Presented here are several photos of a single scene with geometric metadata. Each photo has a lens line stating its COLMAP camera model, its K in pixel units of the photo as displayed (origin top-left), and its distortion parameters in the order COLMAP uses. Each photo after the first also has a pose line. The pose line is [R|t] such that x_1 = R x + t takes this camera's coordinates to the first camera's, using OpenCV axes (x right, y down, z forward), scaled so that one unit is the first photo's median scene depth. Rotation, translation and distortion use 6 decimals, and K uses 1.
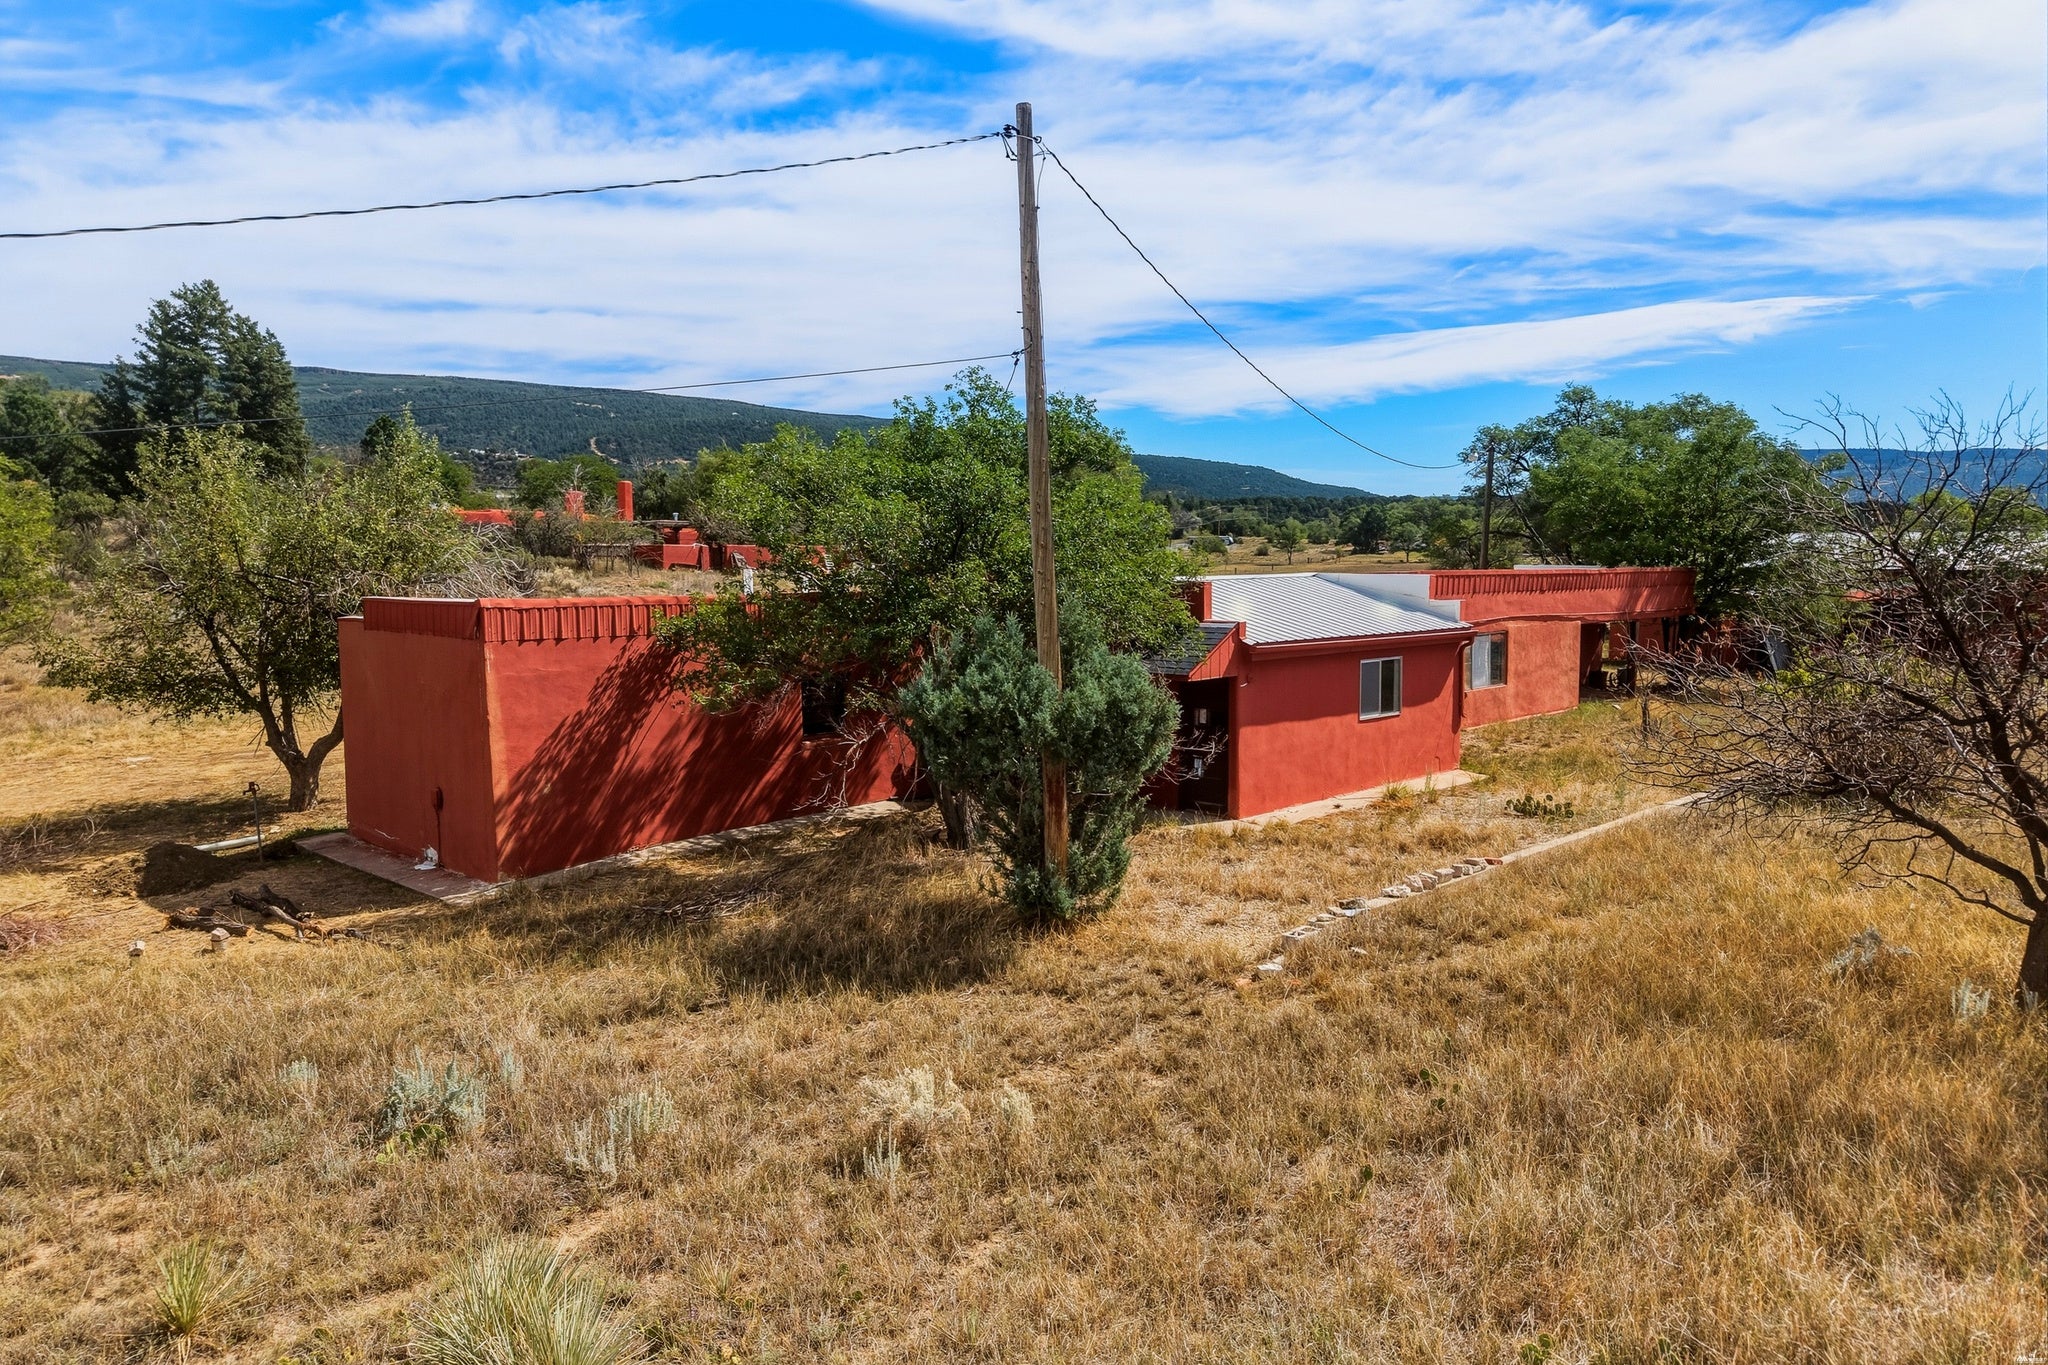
lens RADIAL K [[875.2, 0, 1024.0], [0, 875.2, 682.5], [0, 0, 1]] dist [0.016314, 0.000235]
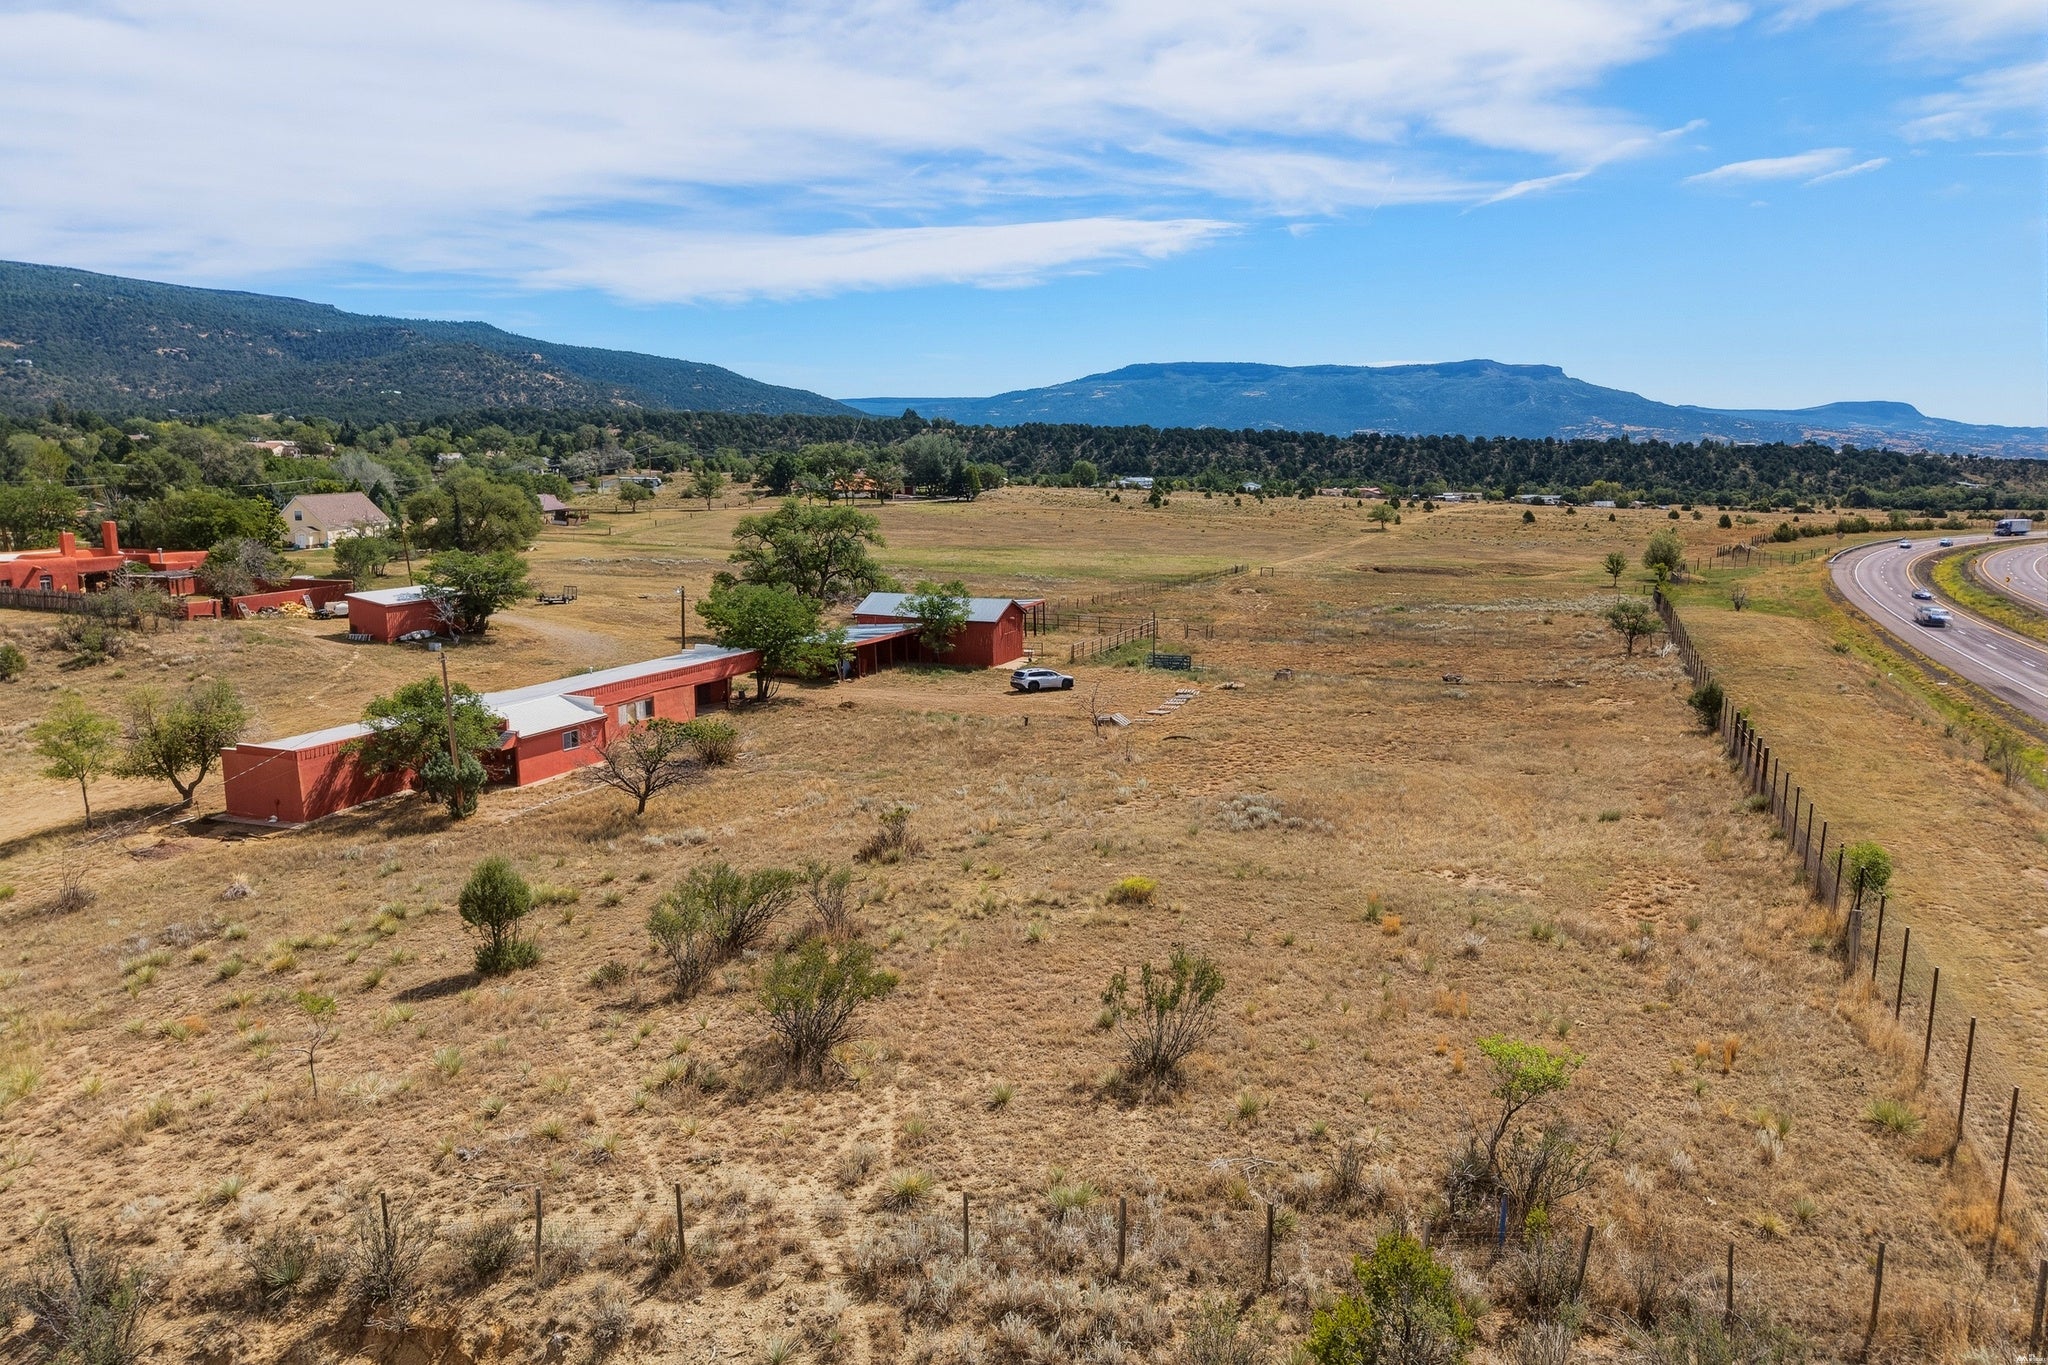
lens RADIAL K [[1276.4, 0, 1024.0], [0, 1276.4, 682.5], [0, 0, 1]] dist [-0.005583, -0.001731]
pose [[0.921016, -0.055336, 0.385575, 0.023684], [-0.006634, 0.987486, 0.157565, -0.164071], [-0.389469, -0.147677, 0.909123, -0.668491]]
